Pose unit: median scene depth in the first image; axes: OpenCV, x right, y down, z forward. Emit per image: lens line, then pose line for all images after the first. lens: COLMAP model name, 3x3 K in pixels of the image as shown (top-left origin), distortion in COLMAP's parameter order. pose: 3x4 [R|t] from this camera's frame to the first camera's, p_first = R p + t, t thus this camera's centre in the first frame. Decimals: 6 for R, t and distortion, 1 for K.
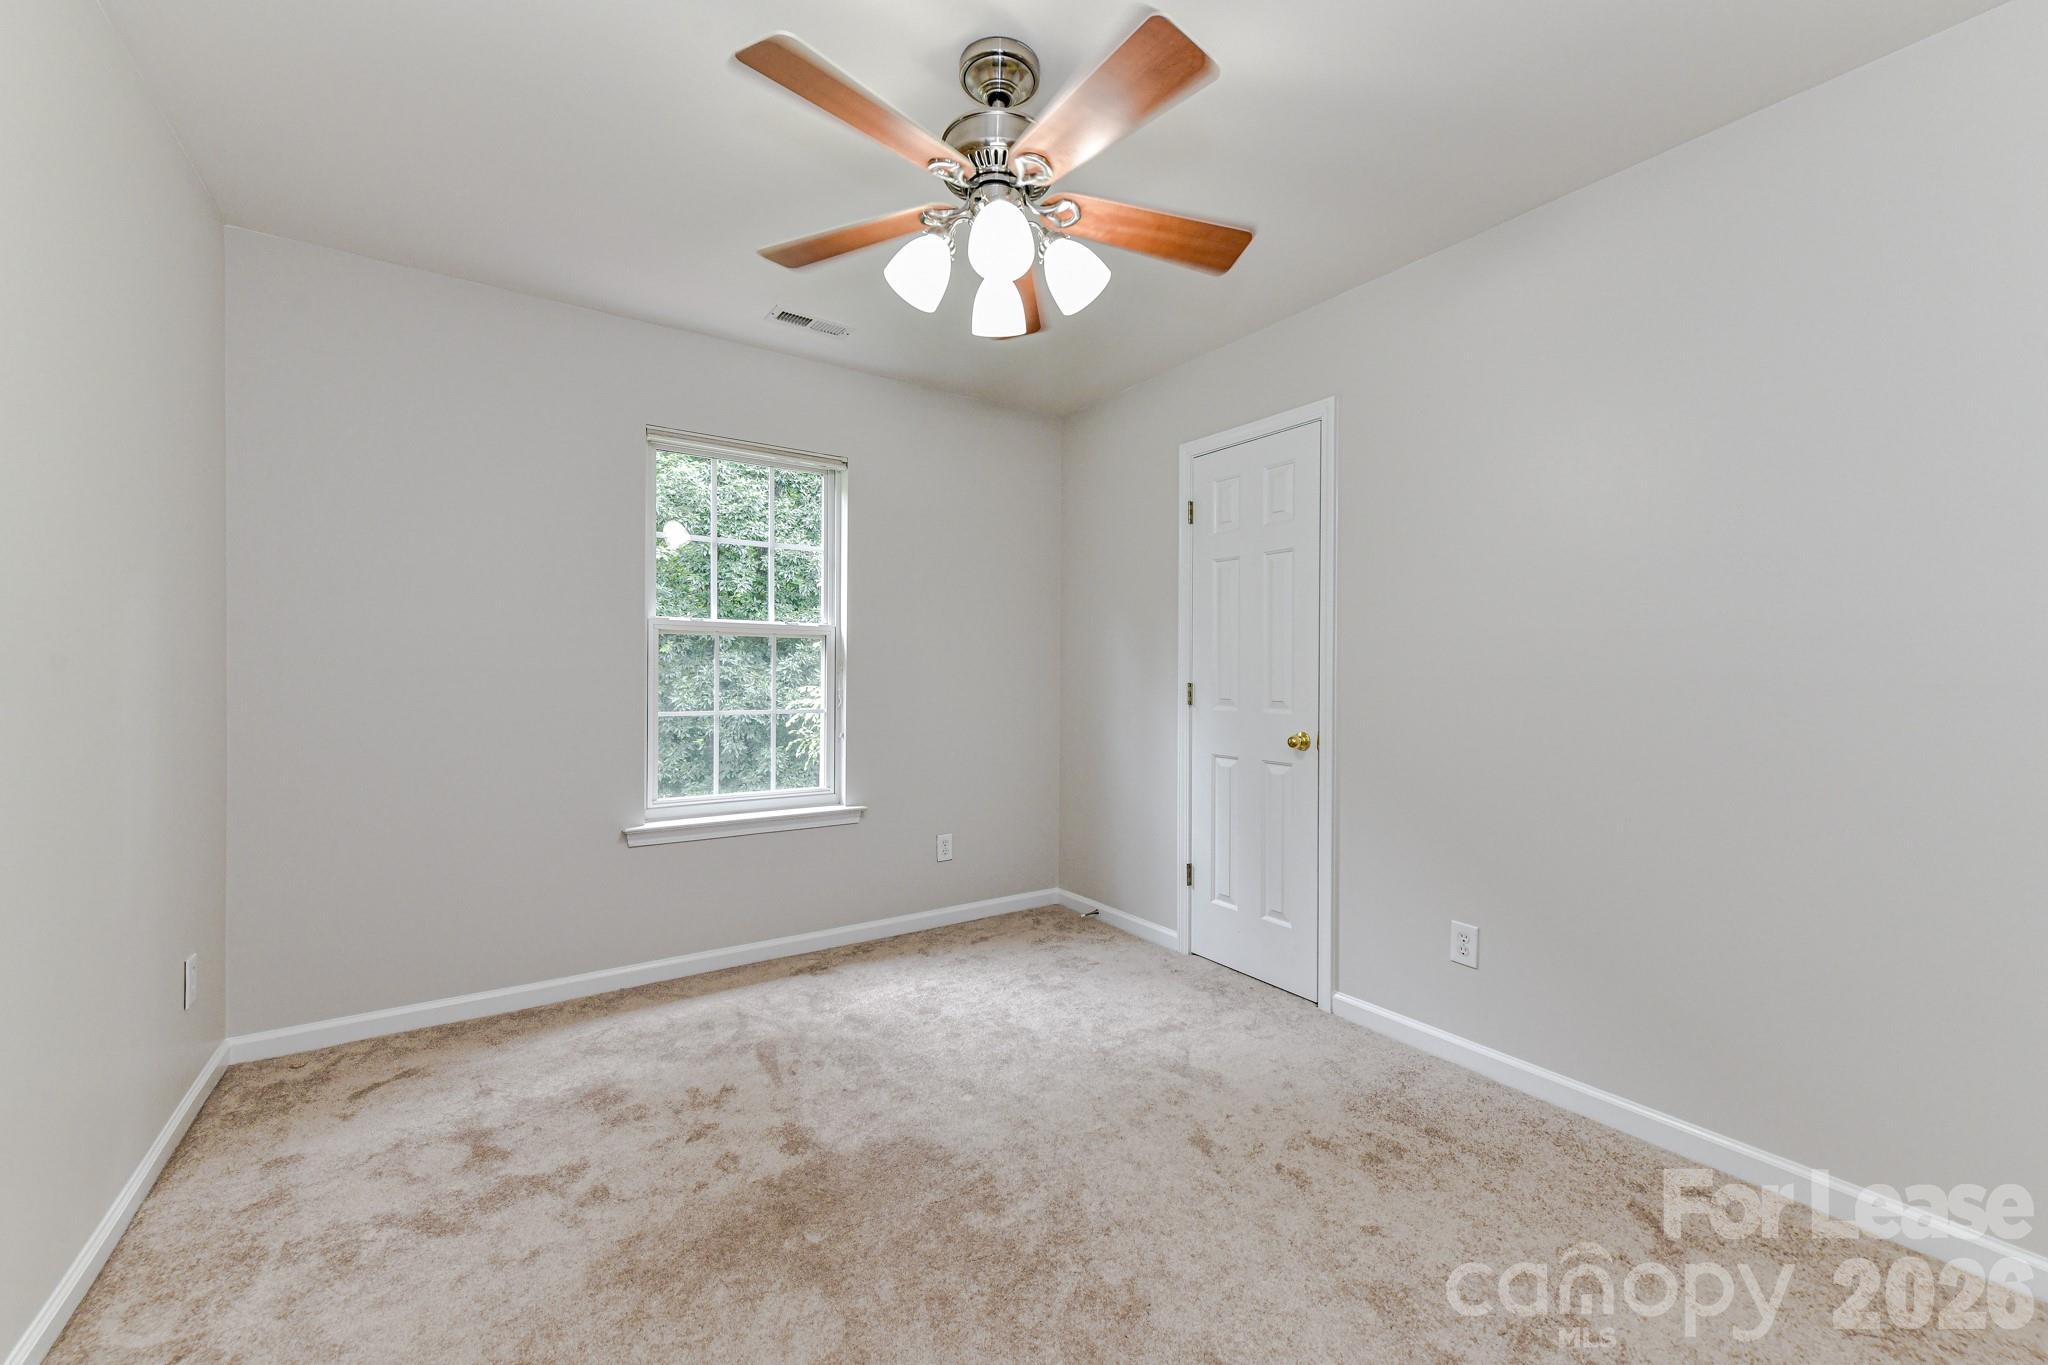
lens RADIAL K [[809.5, 0, 1028.3], [0, 809.5, 680.2], [0, 0, 1]] dist [0.001375, -0.000523]
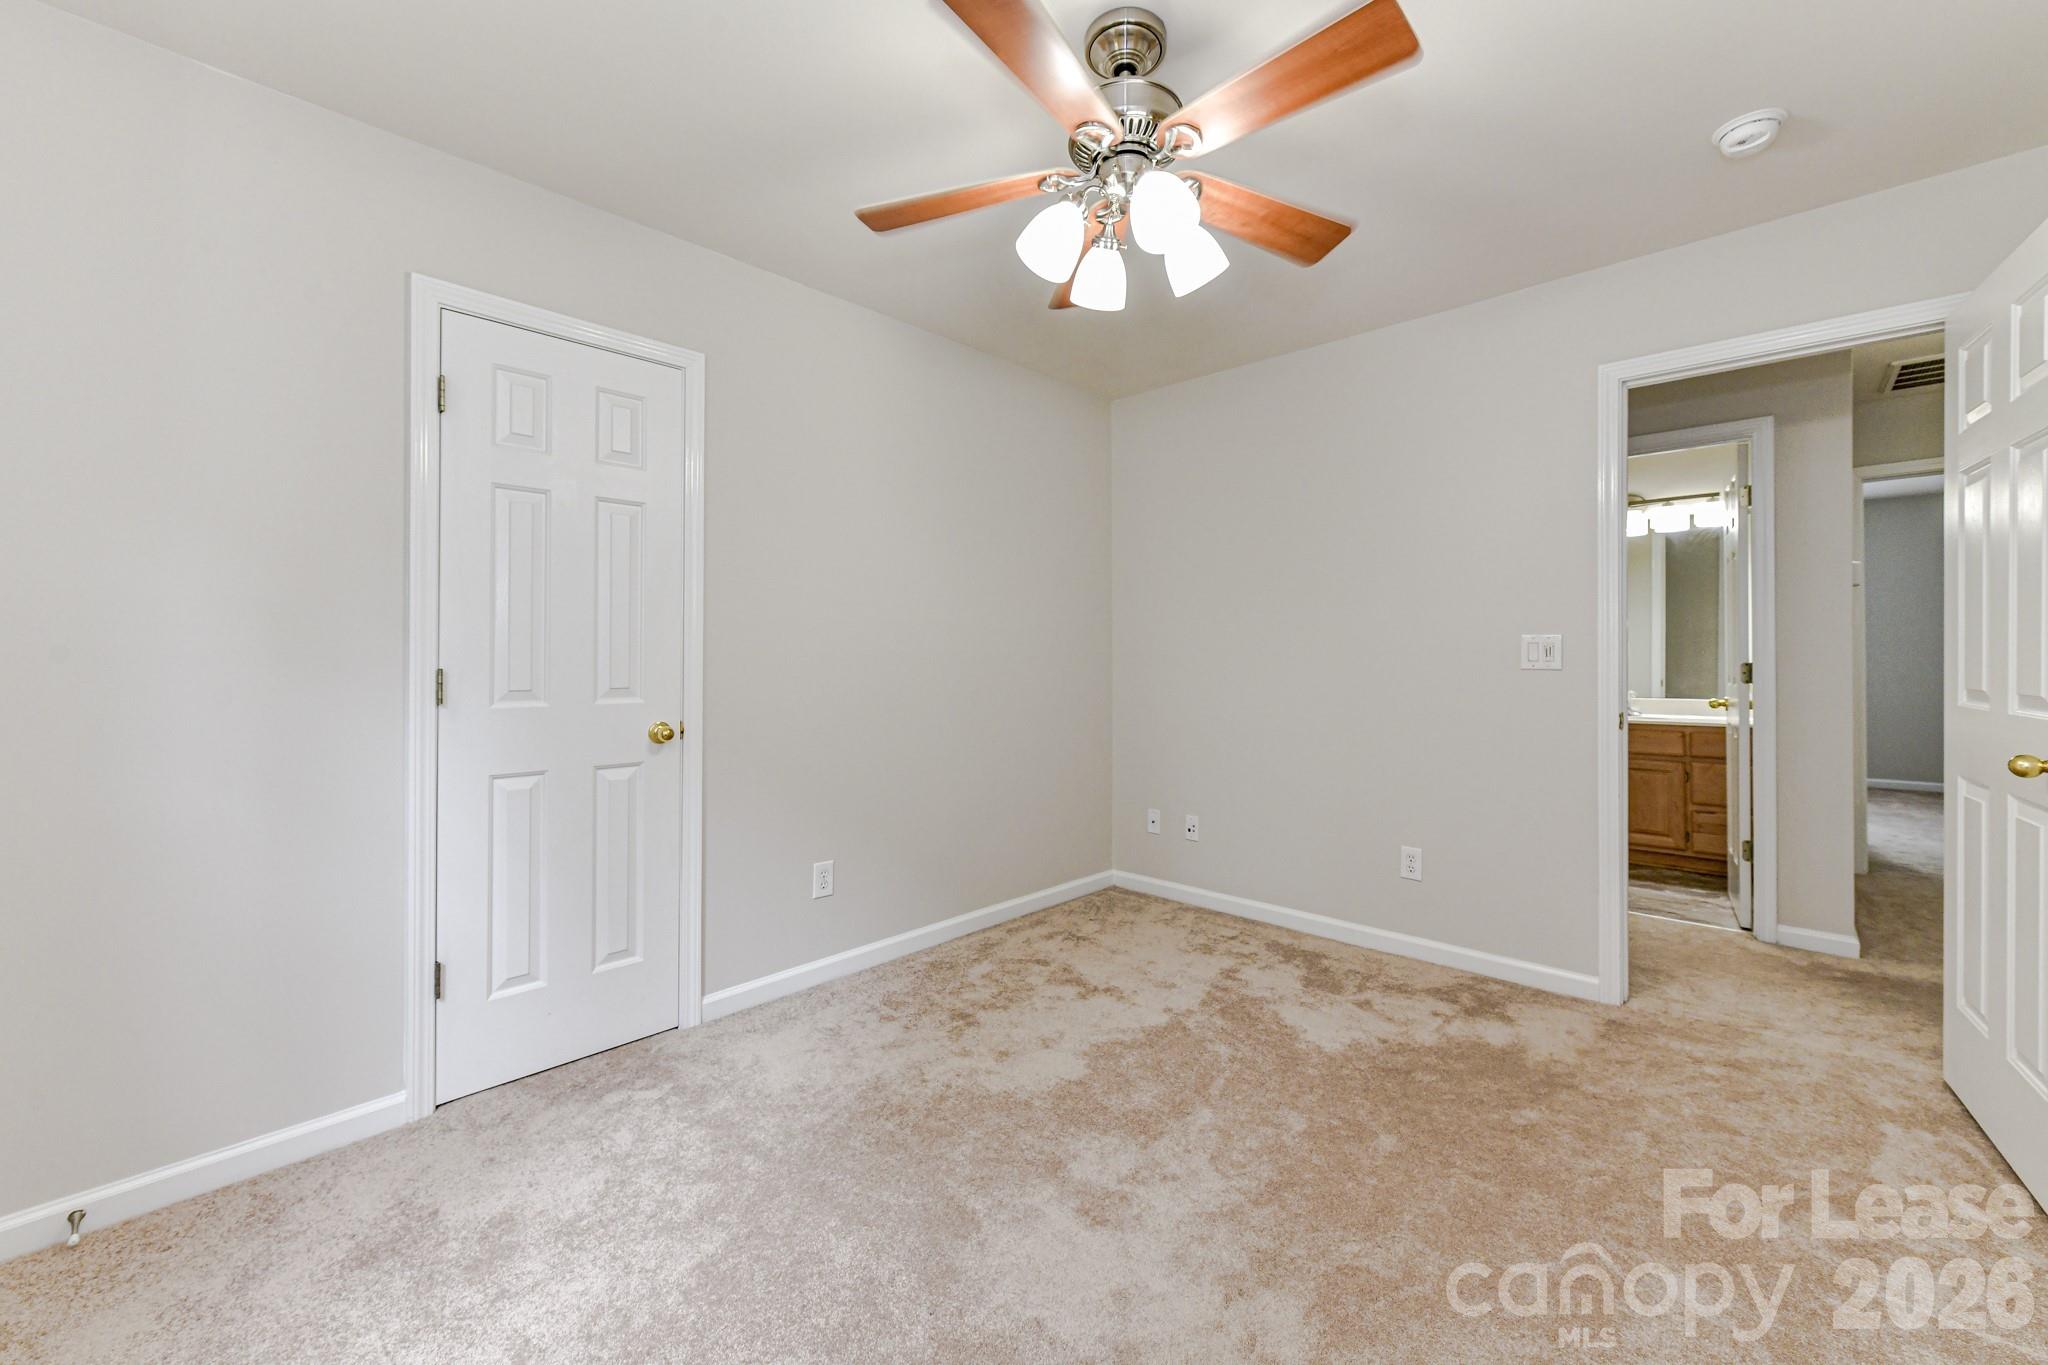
lens RADIAL K [[809.5, 0, 1028.3], [0, 809.5, 680.2], [0, 0, 1]] dist [0.001375, -0.000523]
pose [[-0.228508, -0.014260, 0.973437, -0.581118], [0.019354, 0.999629, 0.019187, 0.009954], [-0.973350, 0.023224, -0.228148, 0.808373]]
